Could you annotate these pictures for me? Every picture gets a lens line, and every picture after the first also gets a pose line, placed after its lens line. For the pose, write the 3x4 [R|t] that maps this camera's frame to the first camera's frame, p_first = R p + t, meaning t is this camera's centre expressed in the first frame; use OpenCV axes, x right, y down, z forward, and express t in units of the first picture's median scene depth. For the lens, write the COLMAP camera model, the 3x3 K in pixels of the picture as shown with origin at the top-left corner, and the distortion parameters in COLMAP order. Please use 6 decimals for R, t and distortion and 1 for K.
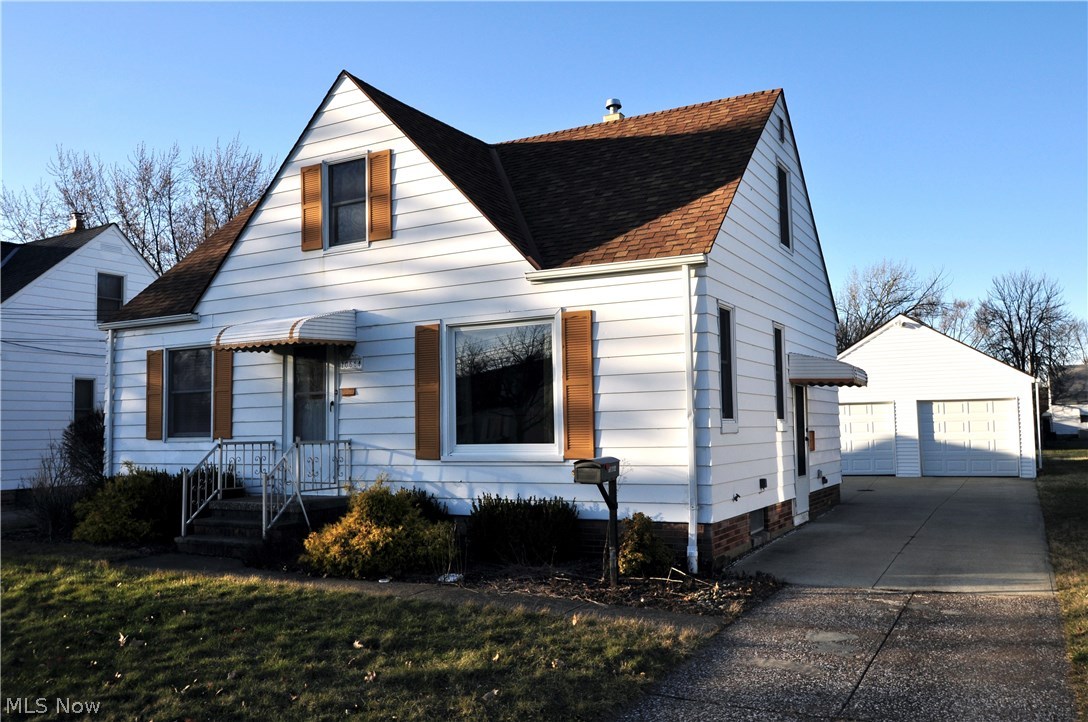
lens RADIAL K [[893.2, 0, 539.6], [0, 893.2, 357.1], [0, 0, 1]] dist [-0.029335, 0.004467]
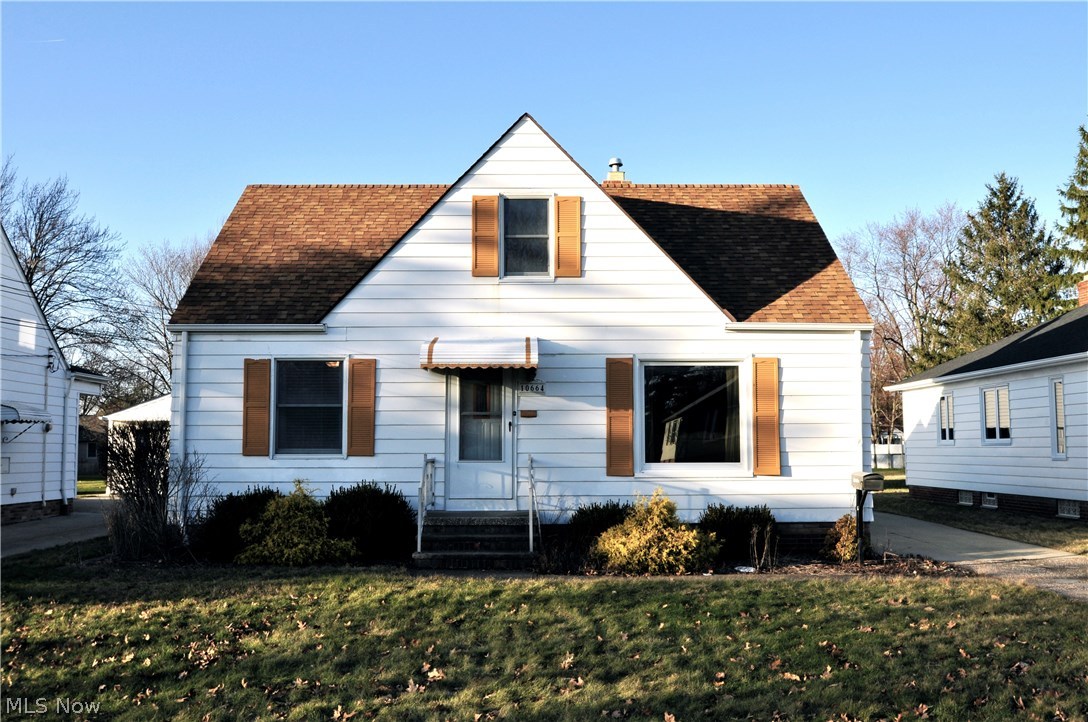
lens RADIAL K [[968.5, 0, 549.1], [0, 968.5, 362.9], [0, 0, 1]] dist [-0.024030, 0.000812]
pose [[0.863371, 0.060117, 0.500976, -0.762018], [-0.054049, 0.998183, -0.026634, 0.007350], [-0.501666, -0.004082, 0.865052, -0.022978]]
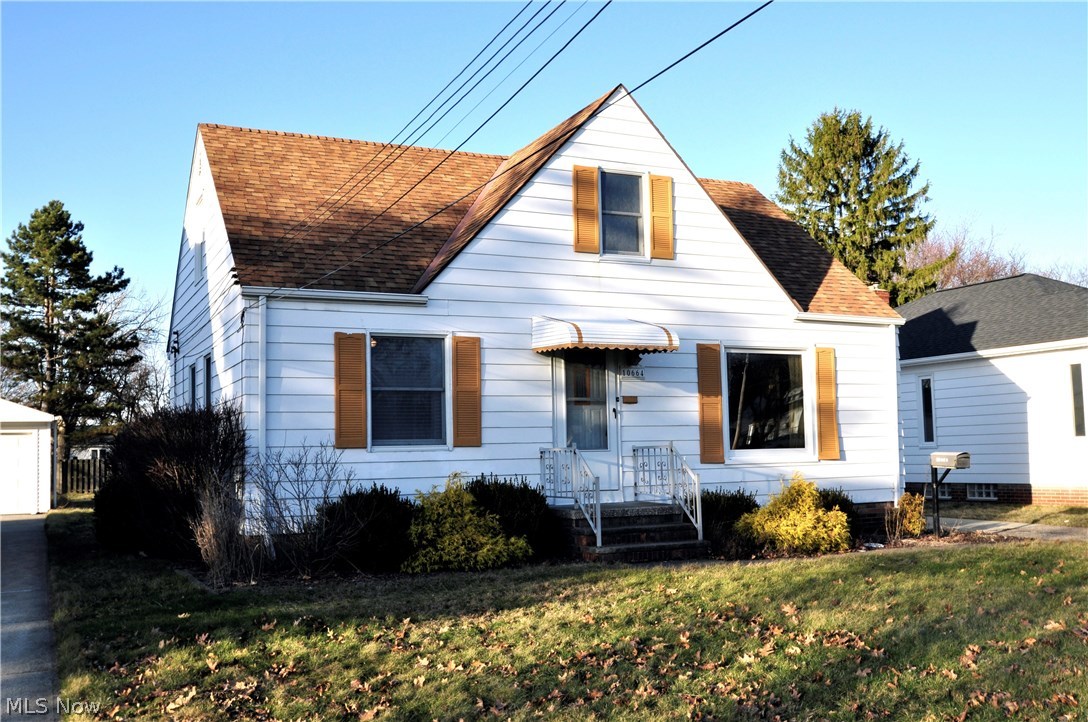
lens RADIAL K [[1023.8, 0, 539.2], [0, 1023.8, 364.4], [0, 0, 1]] dist [-0.021299, 0.000000]
pose [[0.574634, 0.078086, 0.814677, -1.199972], [-0.053954, 0.996887, -0.057494, 0.070003], [-0.816630, -0.010917, 0.577058, 0.398475]]
